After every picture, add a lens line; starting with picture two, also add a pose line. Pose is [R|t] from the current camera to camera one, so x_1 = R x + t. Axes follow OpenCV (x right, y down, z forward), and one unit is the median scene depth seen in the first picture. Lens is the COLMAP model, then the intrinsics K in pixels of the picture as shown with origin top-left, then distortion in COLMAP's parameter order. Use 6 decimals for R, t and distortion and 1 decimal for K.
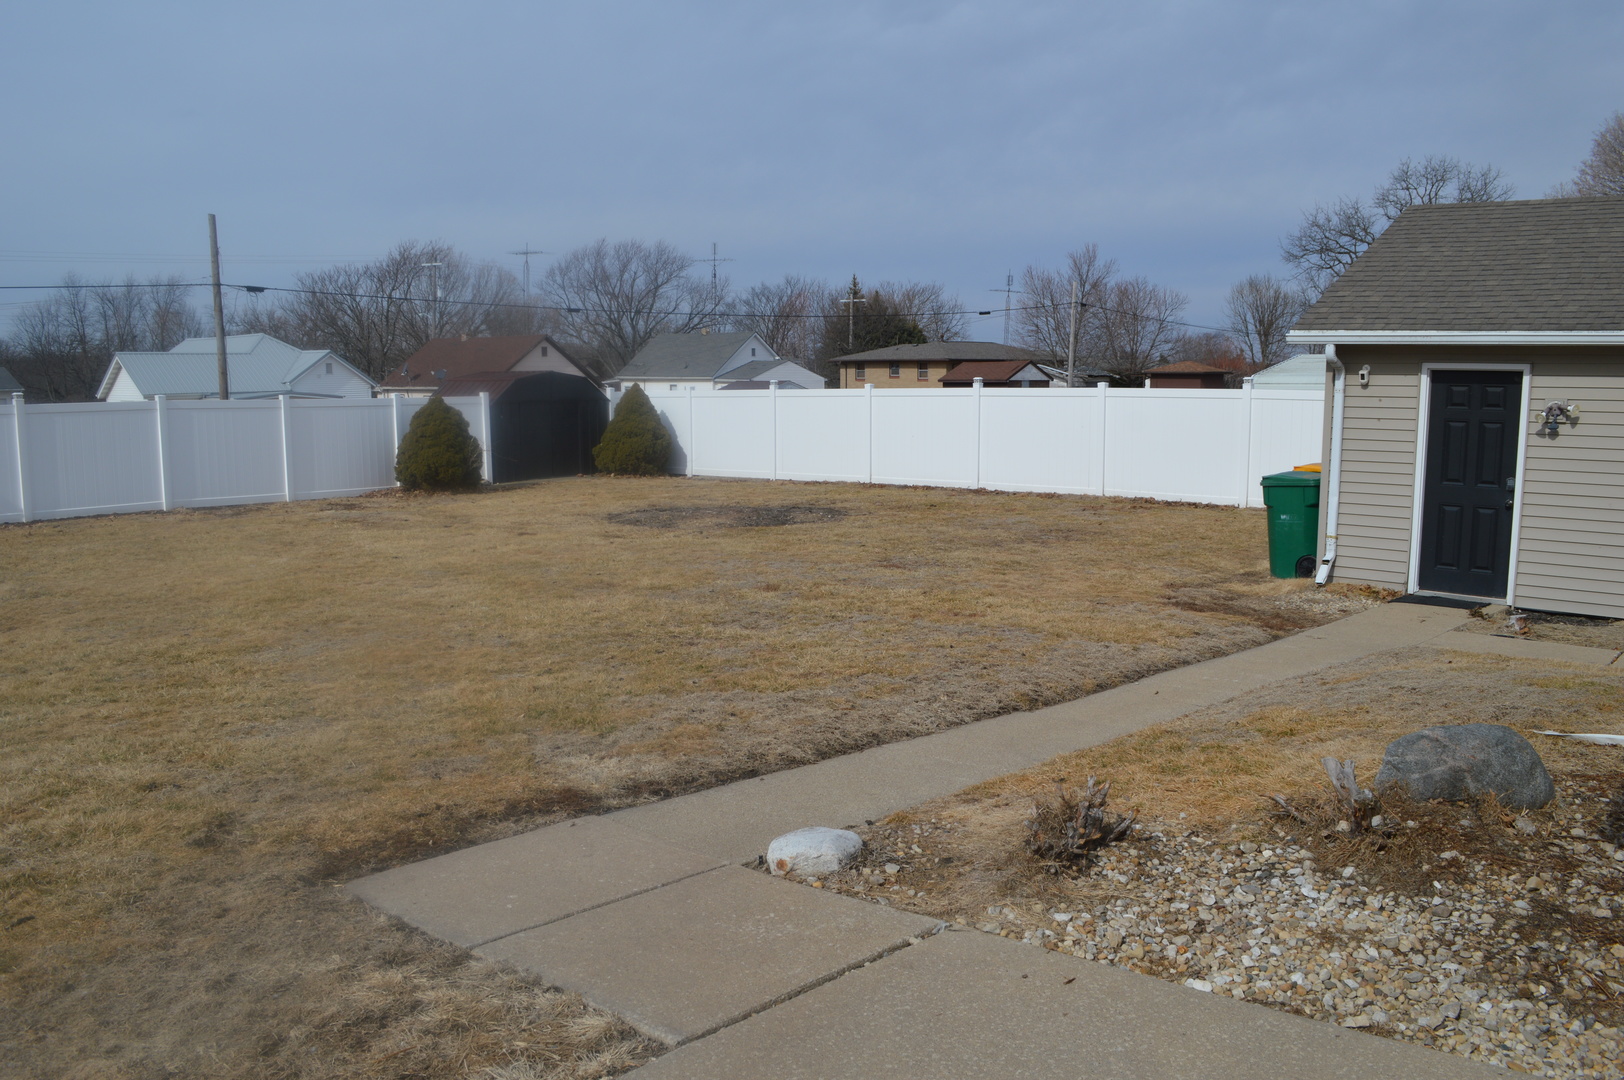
lens RADIAL K [[1303.9, 0, 801.3], [0, 1303.9, 540.3], [0, 0, 1]] dist [-0.084547, 0.016257]
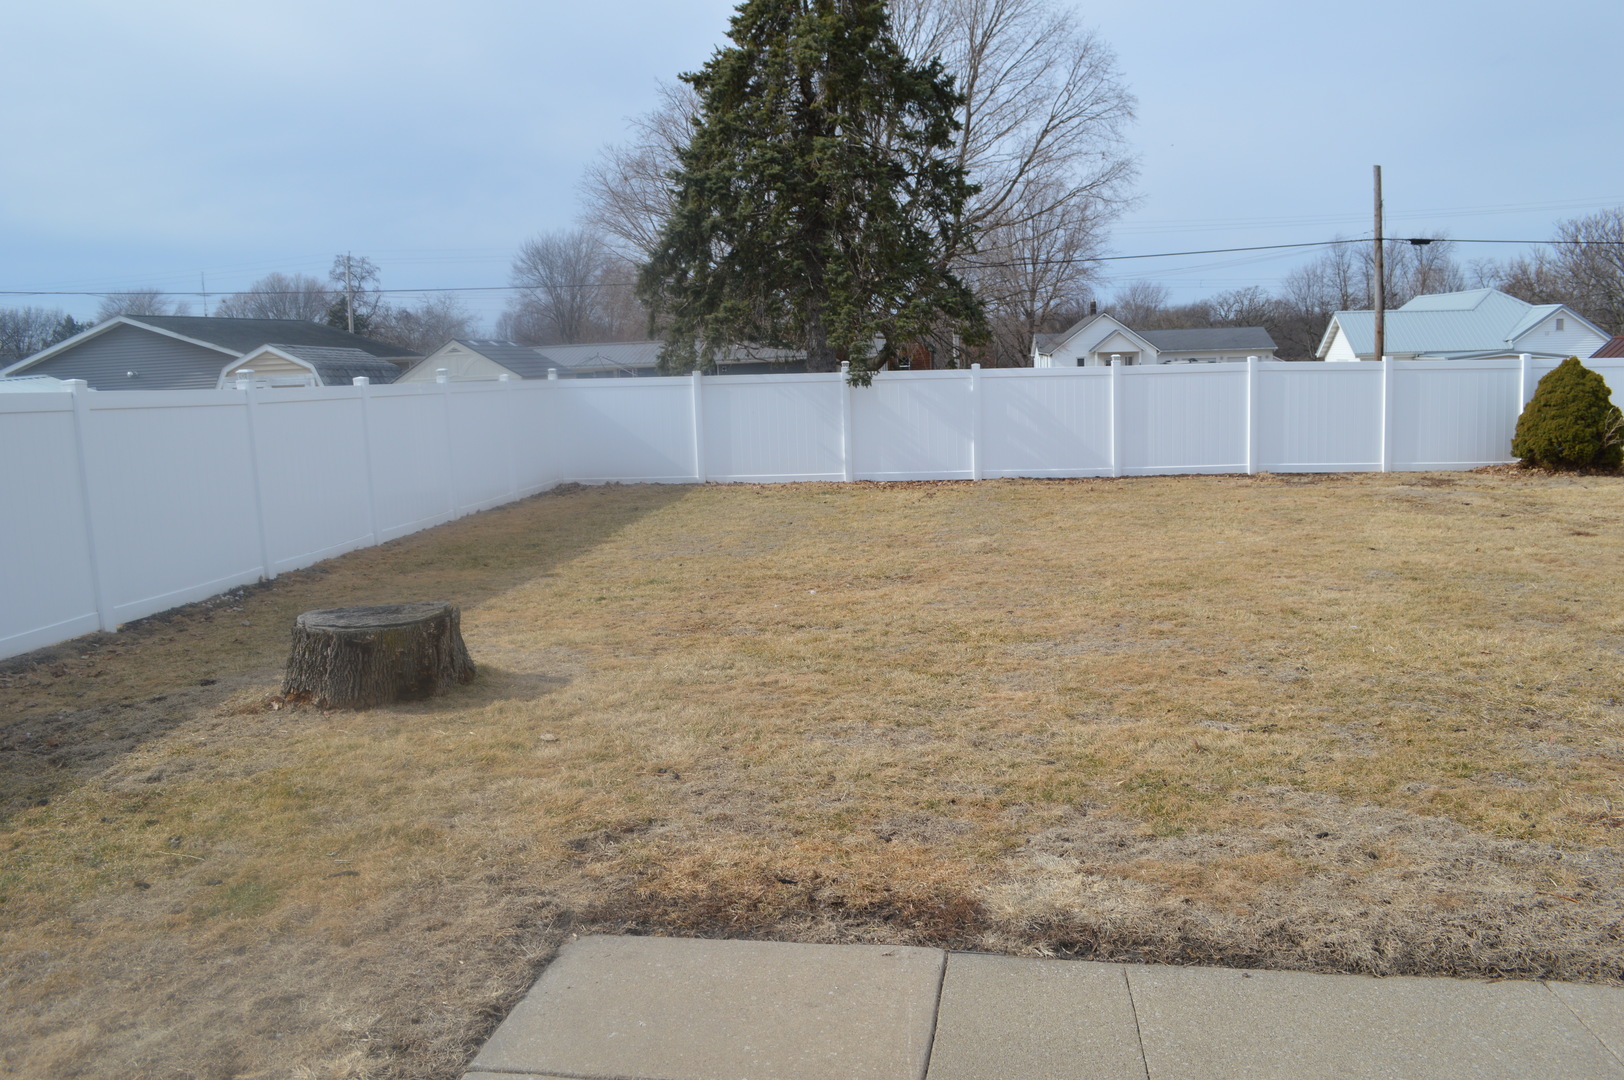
lens RADIAL K [[1303.9, 0, 811.7], [0, 1303.9, 550.0], [0, 0, 1]] dist [-0.084547, 0.016257]
pose [[0.606780, 0.101801, -0.788324, 0.263420], [-0.070113, 0.994754, 0.074491, -0.046674], [0.791771, 0.010072, 0.610734, 0.374458]]
